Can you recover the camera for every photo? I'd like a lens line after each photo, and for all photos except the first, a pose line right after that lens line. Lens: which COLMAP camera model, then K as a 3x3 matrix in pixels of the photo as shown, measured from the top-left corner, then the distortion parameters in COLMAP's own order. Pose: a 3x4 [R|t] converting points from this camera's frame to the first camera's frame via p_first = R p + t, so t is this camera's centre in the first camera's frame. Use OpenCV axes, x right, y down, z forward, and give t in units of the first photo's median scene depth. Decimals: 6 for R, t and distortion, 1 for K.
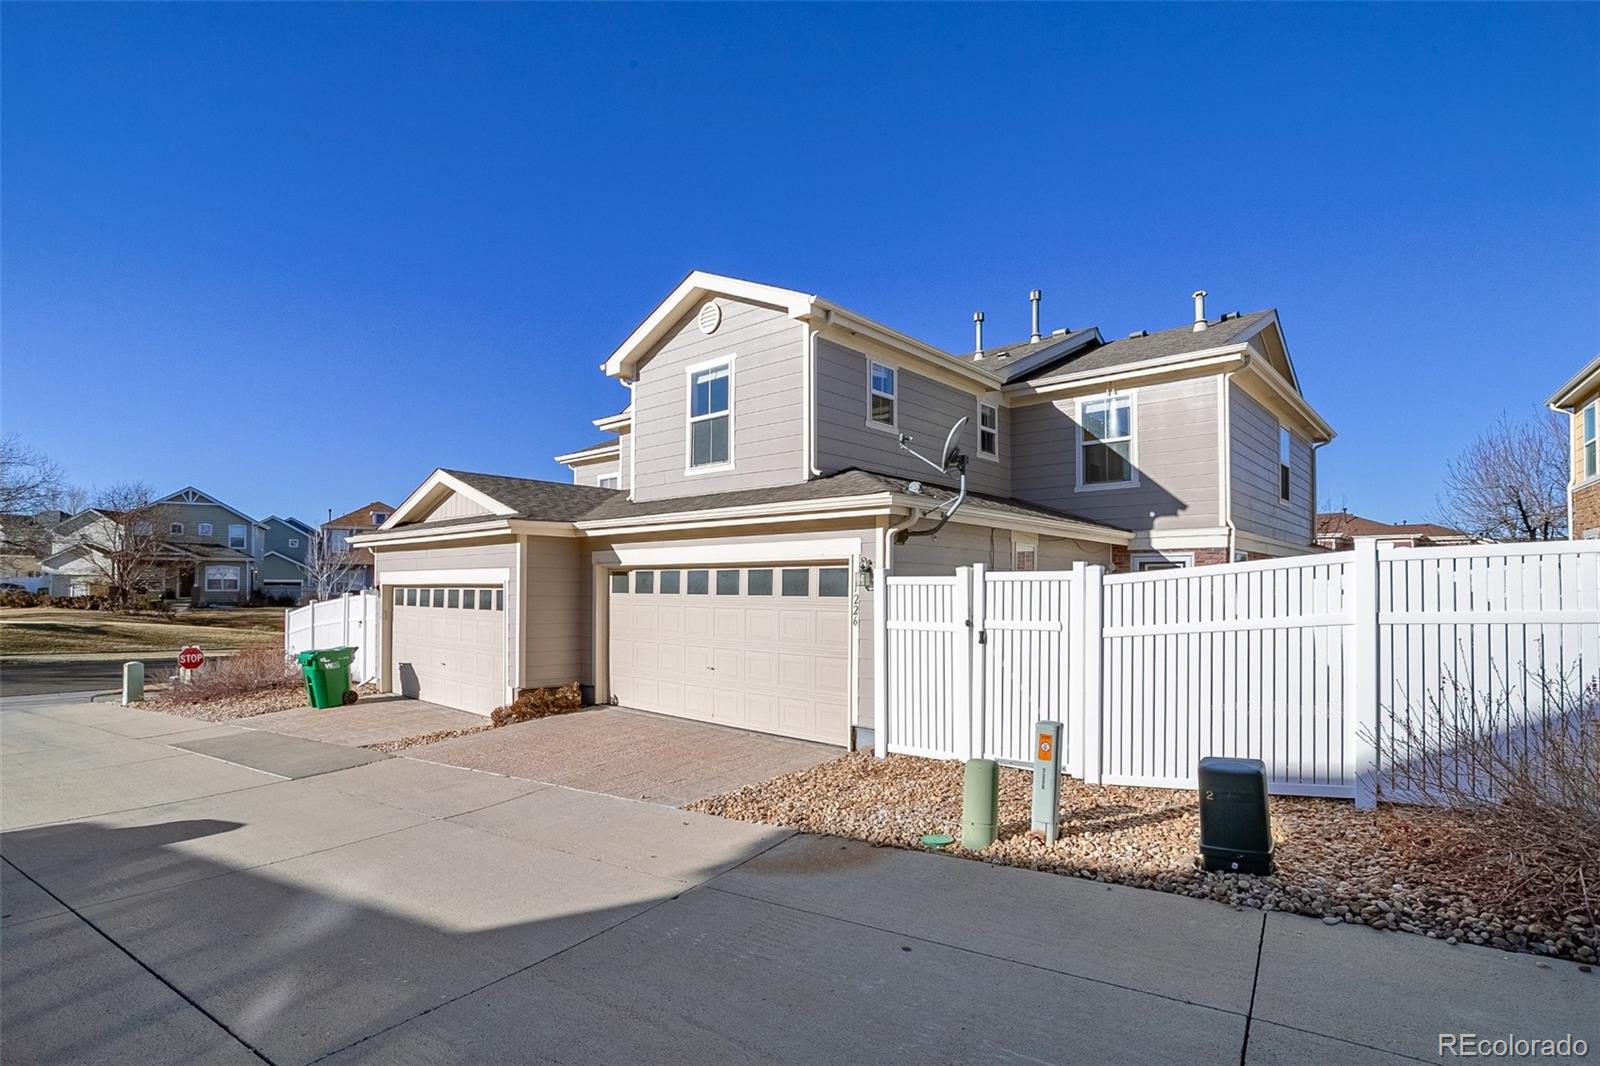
lens RADIAL K [[791.8, 0, 791.8], [0, 791.8, 574.3], [0, 0, 1]] dist [-0.044784, 0.020554]
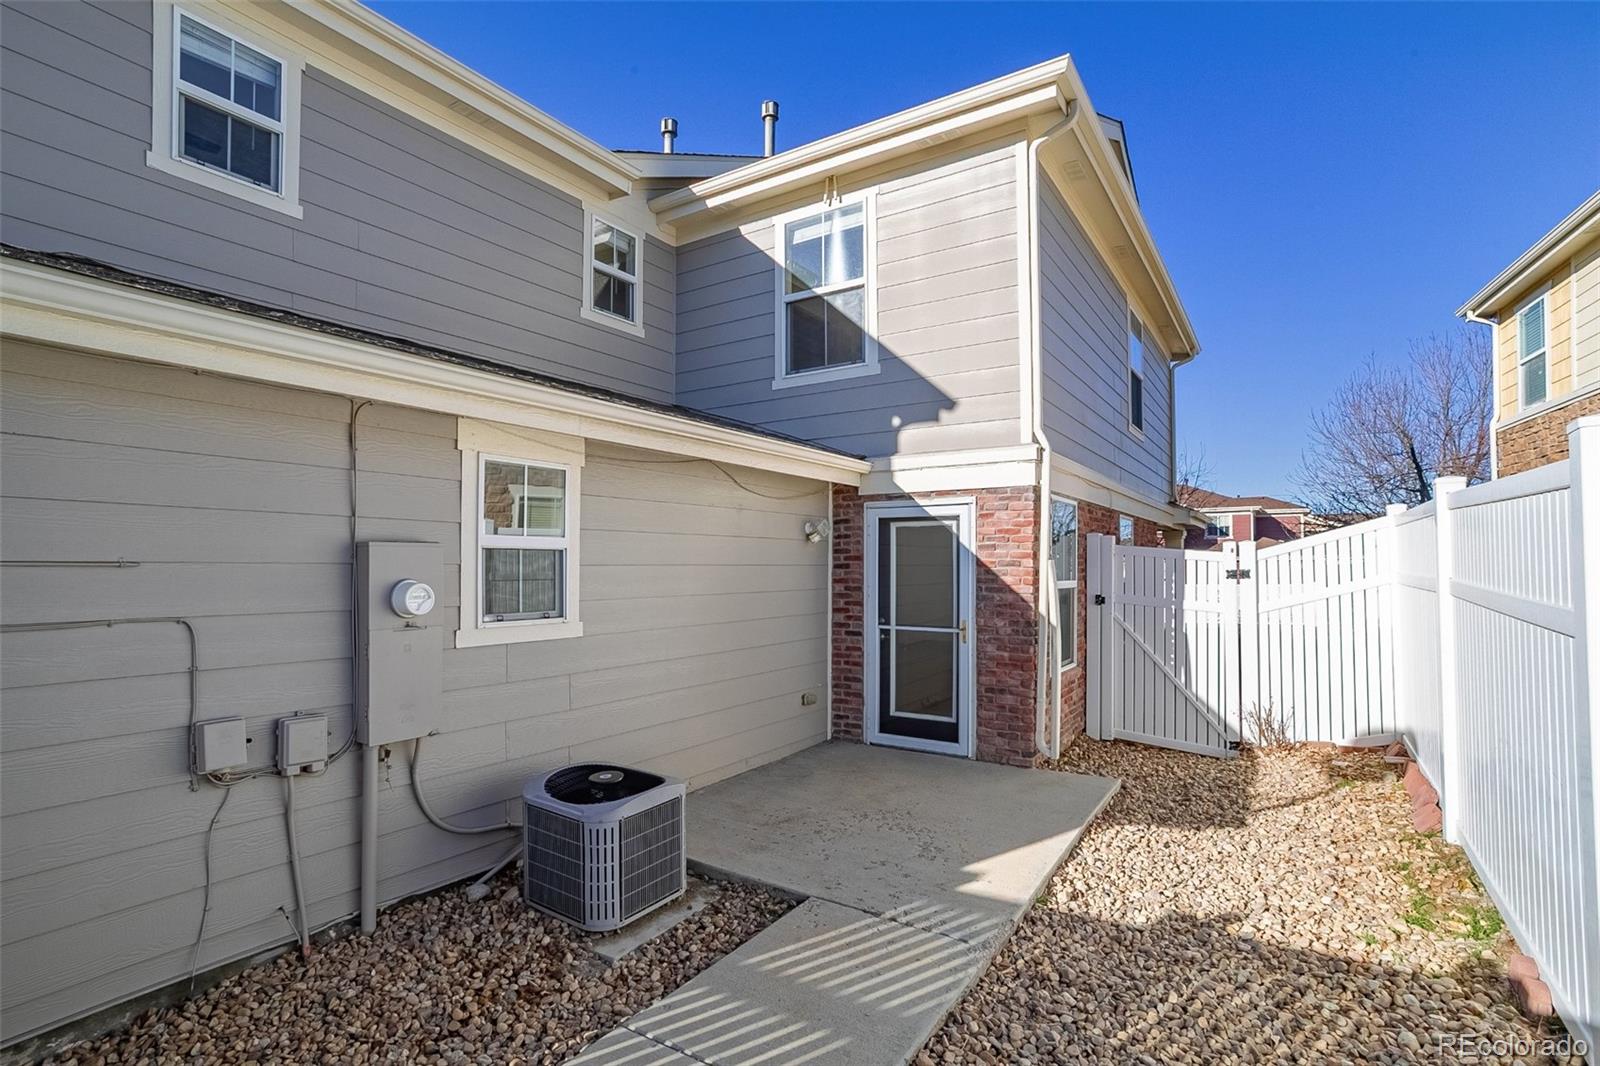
lens RADIAL K [[791.8, 0, 787.3], [0, 791.8, 543.8], [0, 0, 1]] dist [-0.044784, 0.020554]
pose [[0.988187, -0.002816, 0.153230, 0.294406], [0.004212, 0.999953, -0.008789, 0.005421], [-0.153198, 0.009331, 0.988151, 0.481532]]
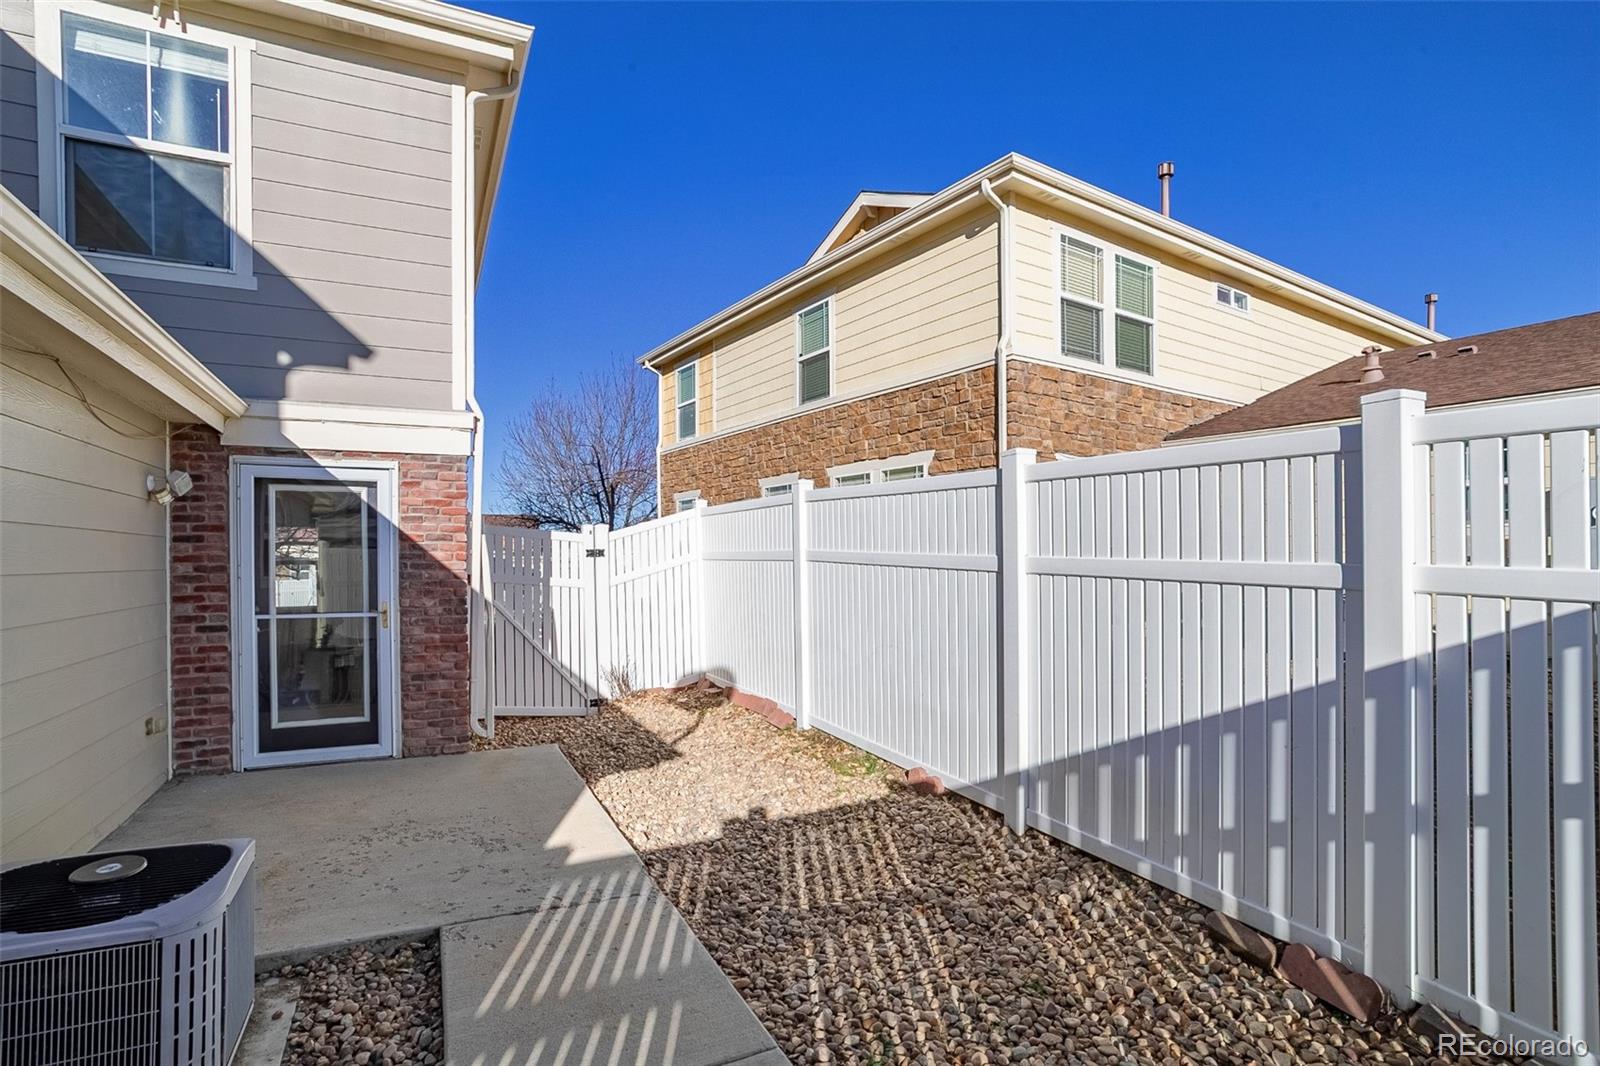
lens RADIAL K [[791.8, 0, 804.8], [0, 791.8, 557.7], [0, 0, 1]] dist [-0.044784, 0.020554]
pose [[0.366269, -0.005637, 0.930492, 0.172919], [-0.011200, 0.999883, 0.010466, 0.017373], [-0.930442, -0.014254, 0.366162, 0.577684]]
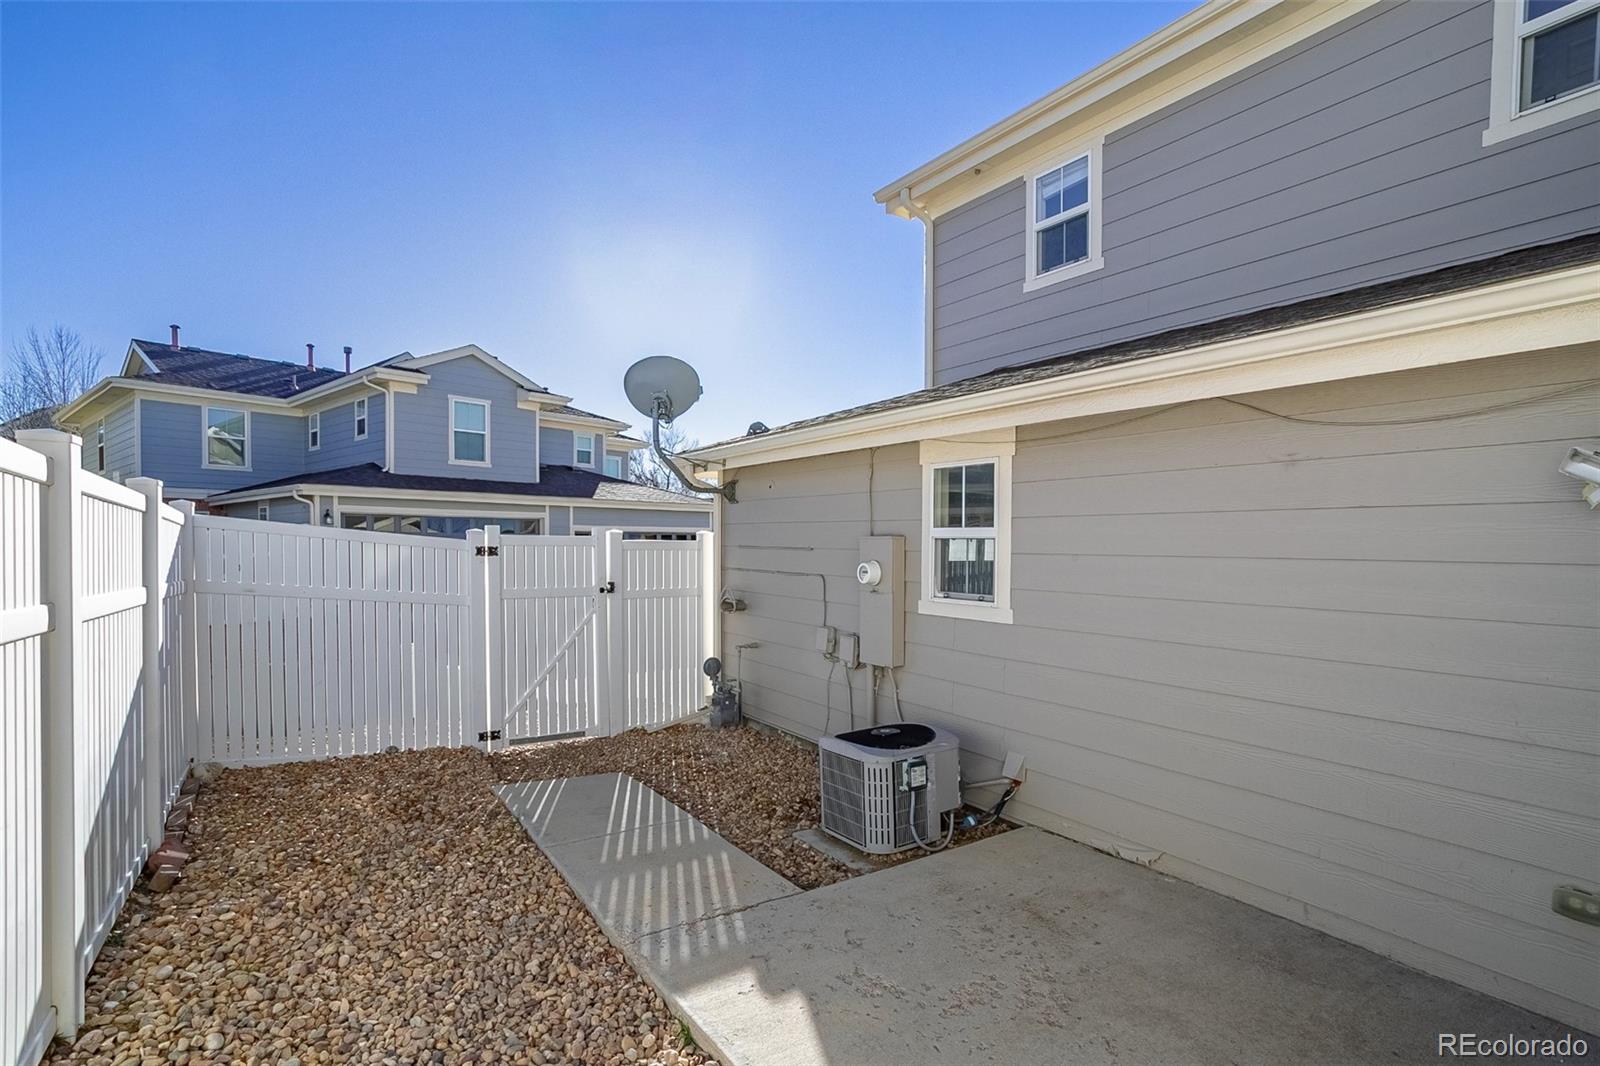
lens RADIAL K [[791.8, 0, 796.9], [0, 791.8, 544.8], [0, 0, 1]] dist [-0.044784, 0.020554]
pose [[-0.266644, -0.002040, -0.963793, 0.612568], [0.013906, 0.999886, -0.005963, 0.008378], [0.963695, -0.014992, -0.266585, 0.830307]]
